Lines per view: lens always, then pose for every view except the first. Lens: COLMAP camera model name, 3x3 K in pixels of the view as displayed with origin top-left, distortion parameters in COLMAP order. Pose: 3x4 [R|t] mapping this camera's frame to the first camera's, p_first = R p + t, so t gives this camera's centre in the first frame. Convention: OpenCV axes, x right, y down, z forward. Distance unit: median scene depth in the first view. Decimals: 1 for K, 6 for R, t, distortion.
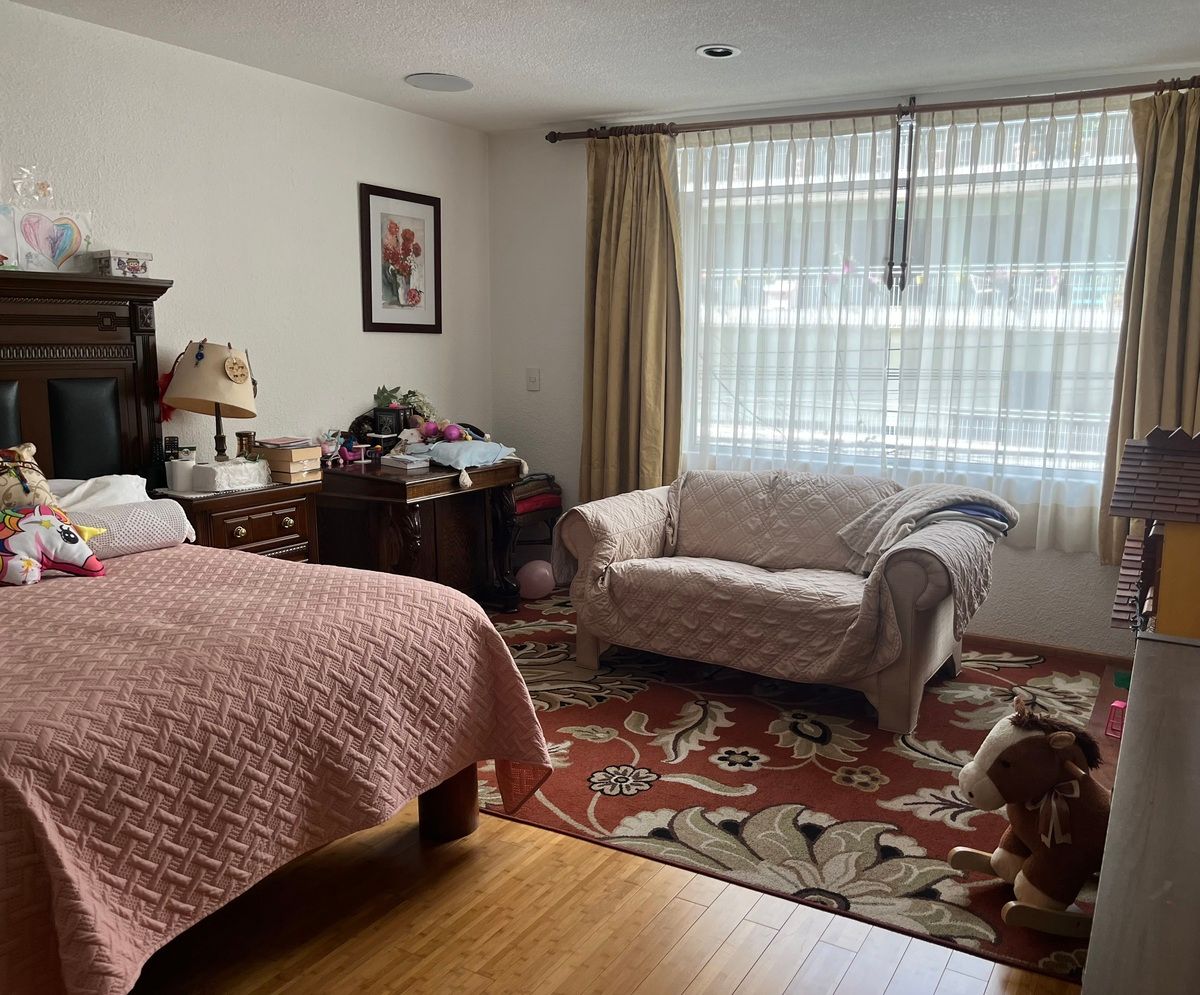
lens RADIAL K [[1029.6, 0, 608.2], [0, 1029.6, 499.8], [0, 0, 1]] dist [0.045186, -0.065443]
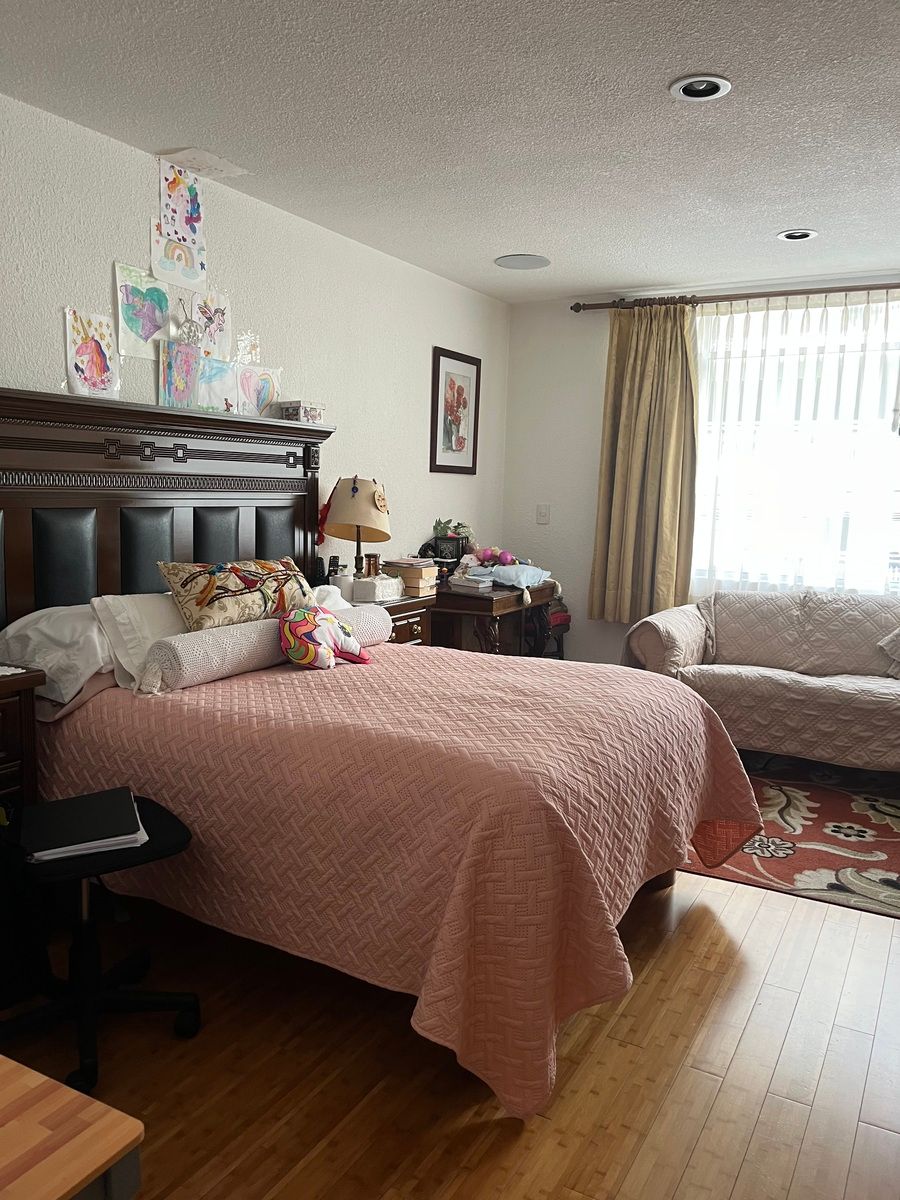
lens RADIAL K [[916.7, 0, 441.7], [0, 916.7, 603.7], [0, 0, 1]] dist [0.054207, -0.064147]
pose [[0.999649, 0.009018, -0.024912, -0.246707], [-0.009706, 0.999571, -0.027626, 0.020521], [0.024652, 0.027858, 0.999308, -0.052592]]
